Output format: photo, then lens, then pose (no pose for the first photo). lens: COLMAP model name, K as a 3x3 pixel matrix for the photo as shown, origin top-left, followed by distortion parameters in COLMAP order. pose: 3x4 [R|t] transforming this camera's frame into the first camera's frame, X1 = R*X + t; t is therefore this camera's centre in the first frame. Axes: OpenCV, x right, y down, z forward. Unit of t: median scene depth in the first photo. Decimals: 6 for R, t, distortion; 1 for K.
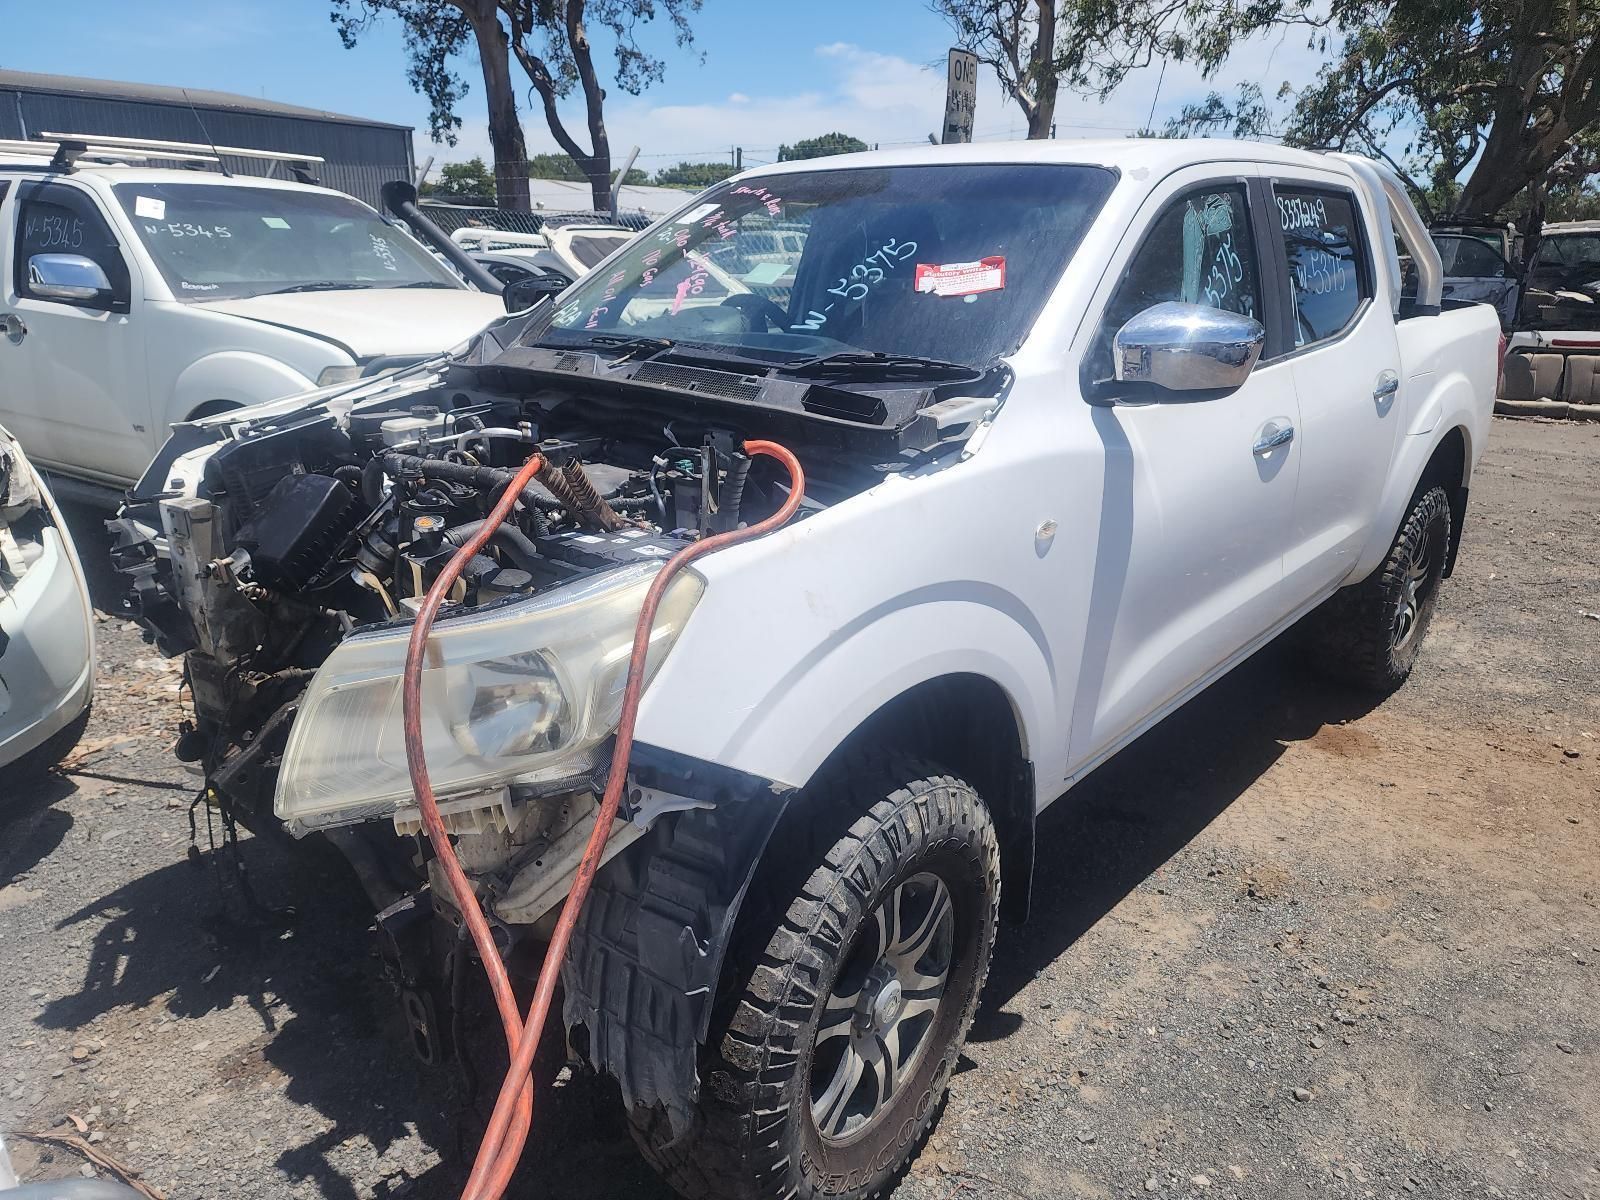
lens RADIAL K [[1069.7, 0, 805.7], [0, 1069.7, 627.7], [0, 0, 1]] dist [0.066387, -0.064461]
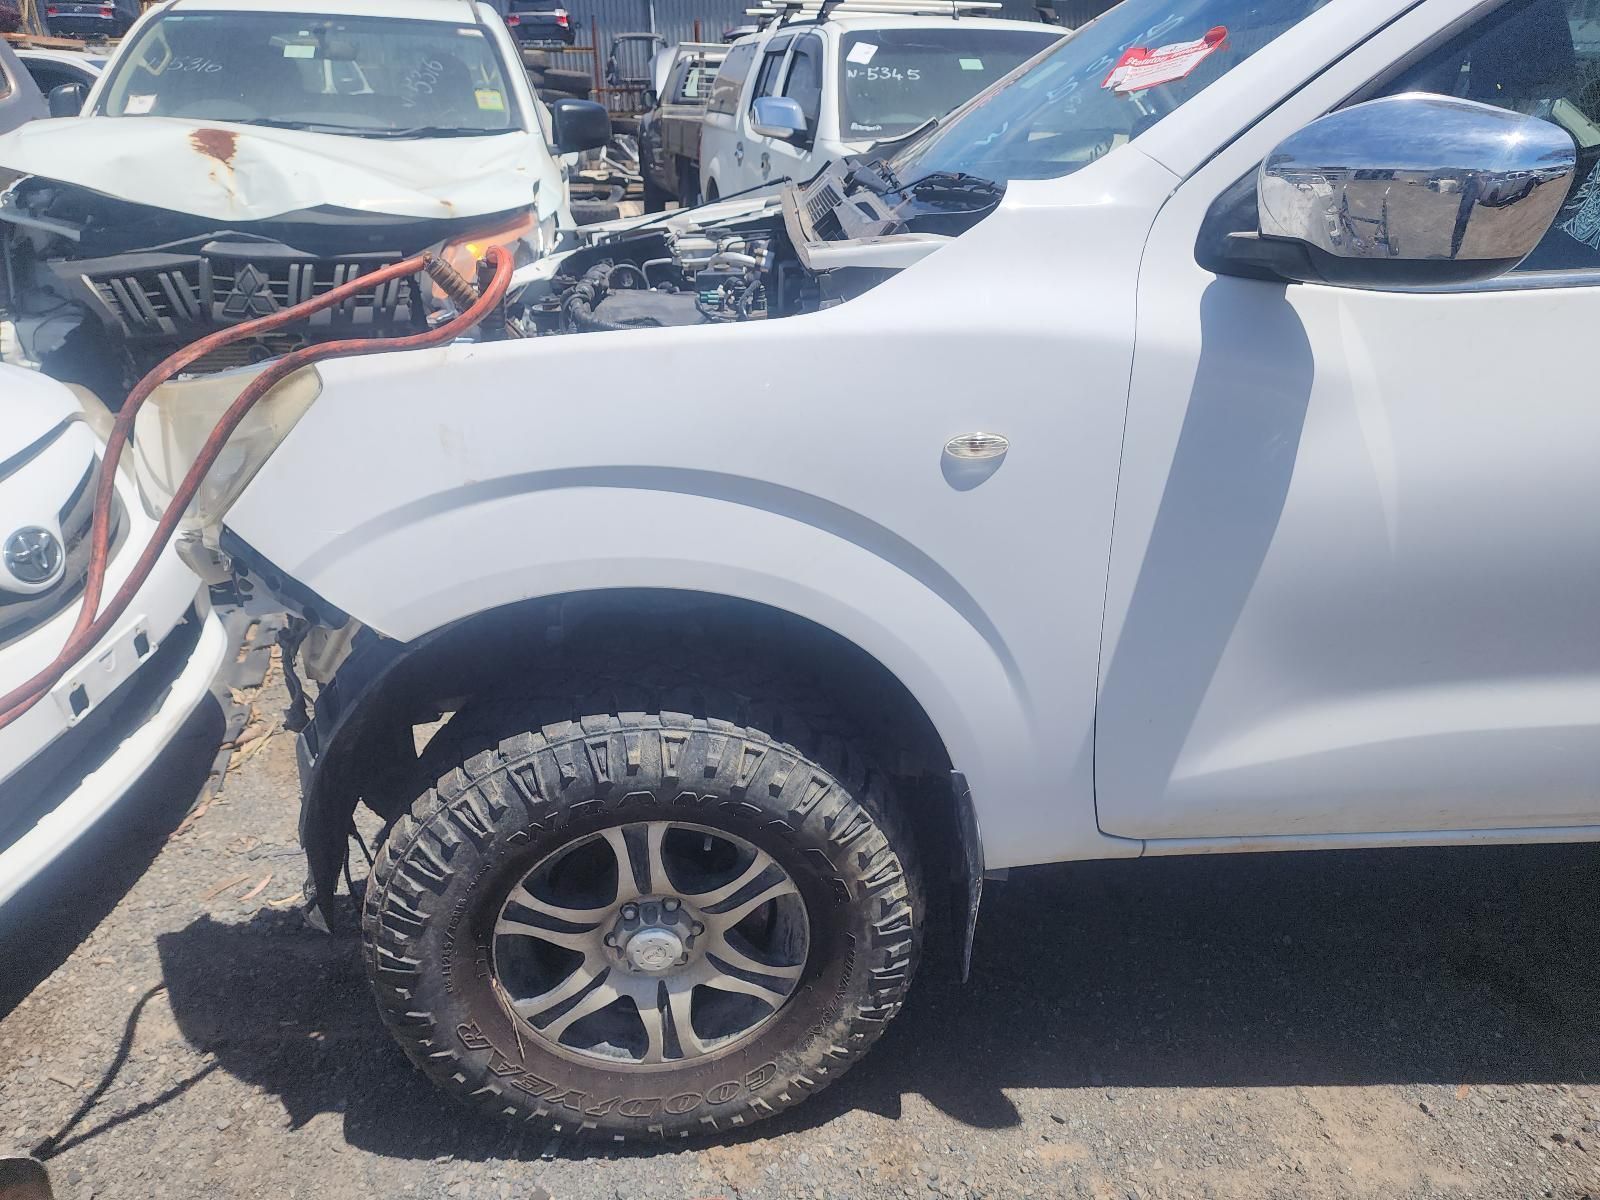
lens RADIAL K [[1052.6, 0, 803.4], [0, 1052.6, 605.6], [0, 0, 1]] dist [0.091107, -0.089332]
pose [[0.673955, 0.301373, -0.674507, 0.605567], [-0.236737, 0.952965, 0.189246, -0.094274], [0.699814, 0.032138, 0.713601, 0.444717]]
